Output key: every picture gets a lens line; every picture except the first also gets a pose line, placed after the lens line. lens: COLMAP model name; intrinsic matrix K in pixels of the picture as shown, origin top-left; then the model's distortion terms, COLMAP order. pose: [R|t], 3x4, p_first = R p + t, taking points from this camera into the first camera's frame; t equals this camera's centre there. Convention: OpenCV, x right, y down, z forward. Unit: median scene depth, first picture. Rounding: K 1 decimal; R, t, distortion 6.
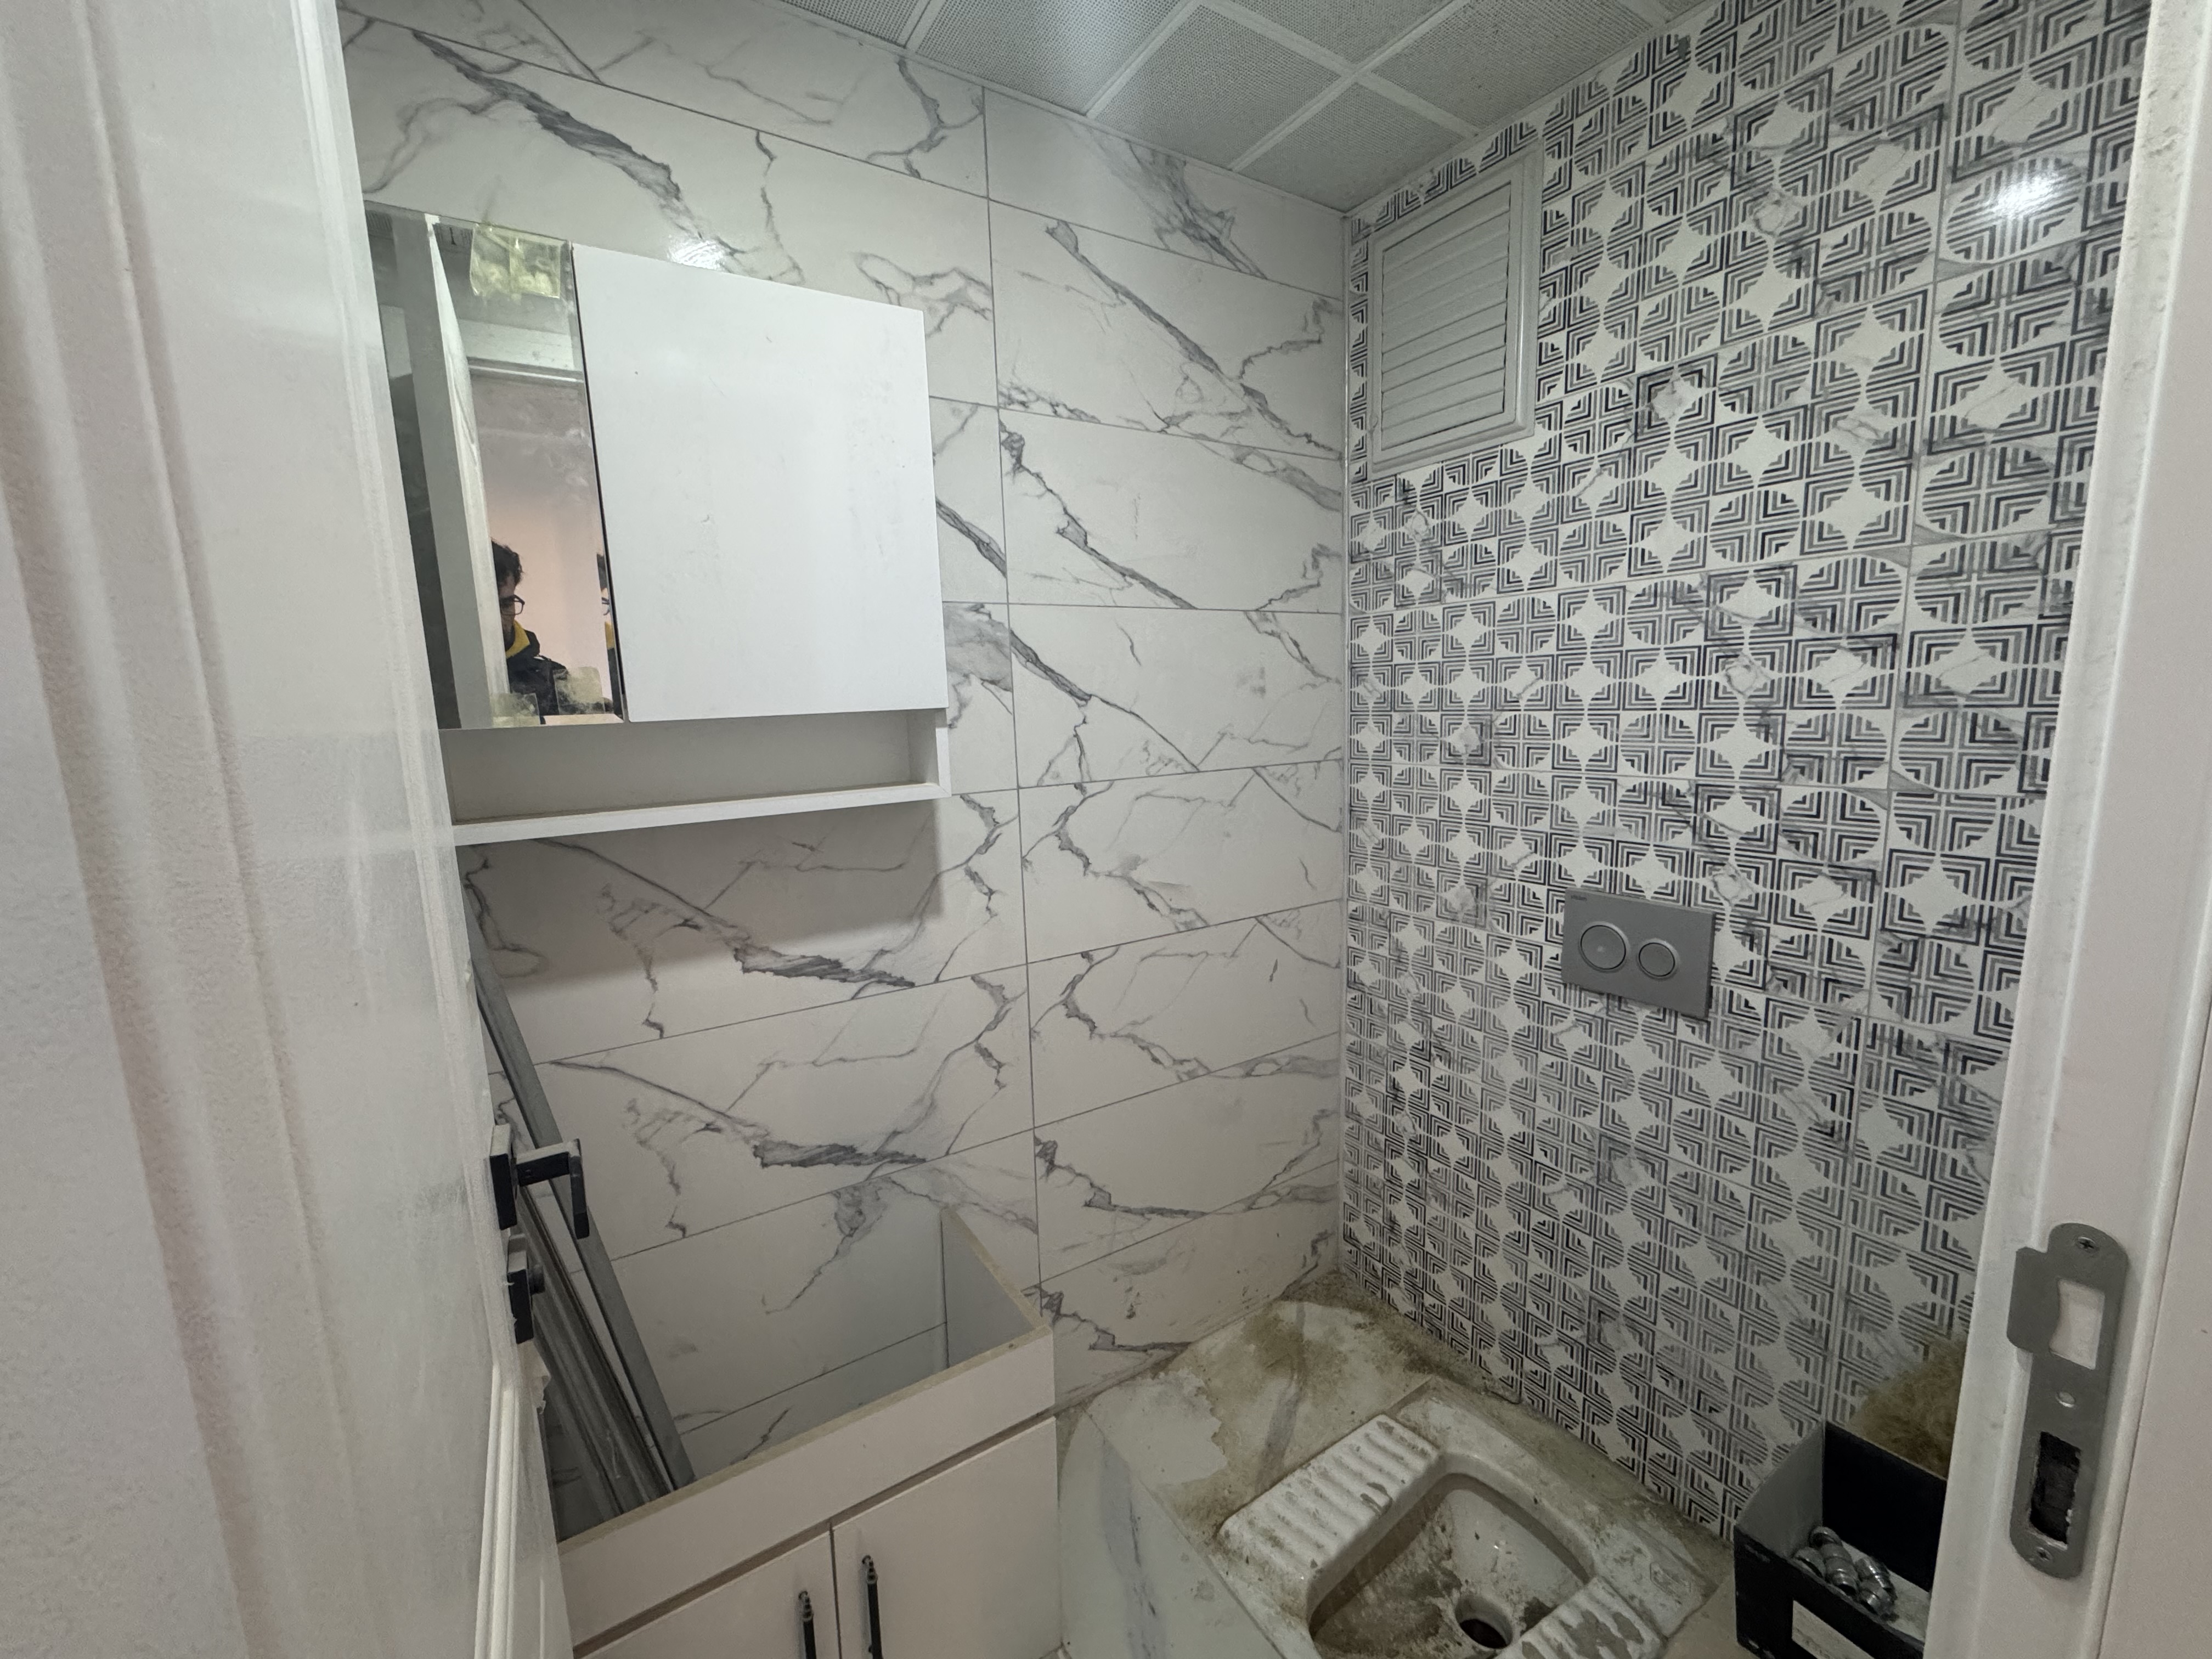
lens RADIAL K [[881.3, 0, 1103.1], [0, 881.3, 823.1], [0, 0, 1]] dist [-0.002477, 0.000346]
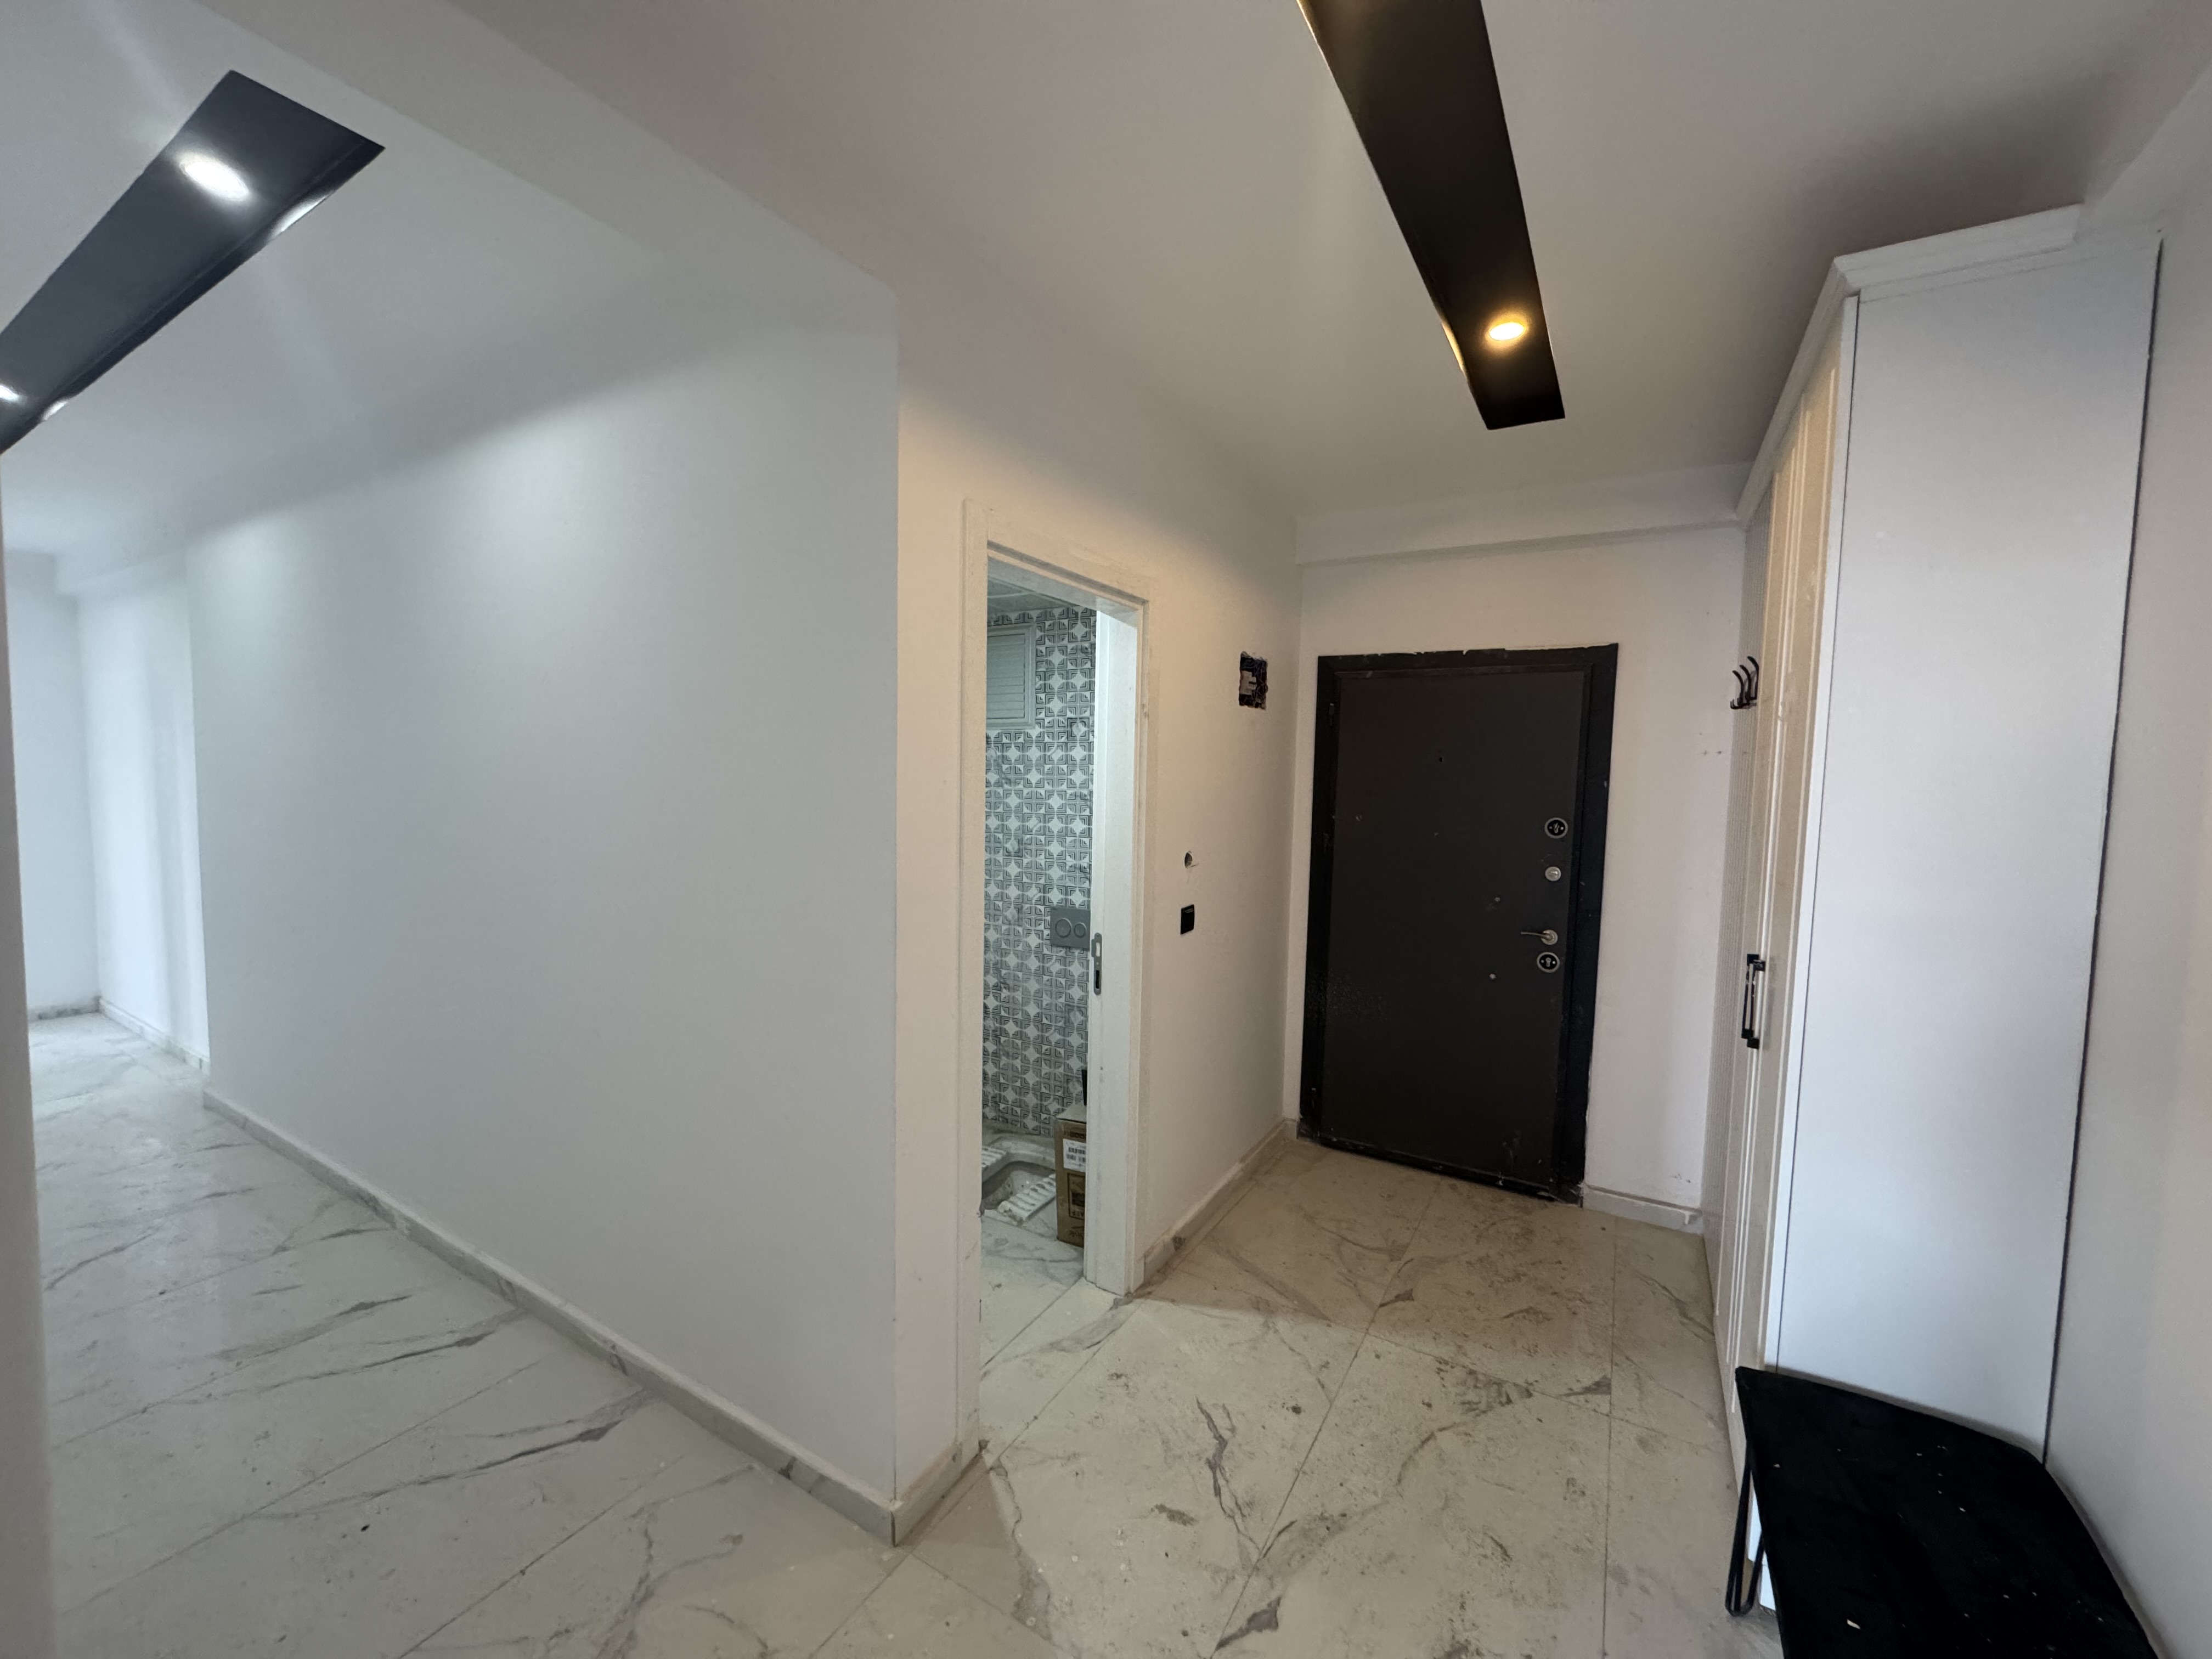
lens RADIAL K [[881.3, 0, 1091.5], [0, 881.3, 823.0], [0, 0, 1]] dist [-0.002477, 0.000346]
pose [[0.894818, 0.017114, 0.446104, -0.476810], [0.023917, 0.995992, -0.086183, 0.055530], [-0.445791, 0.087788, 0.890822, -1.263352]]
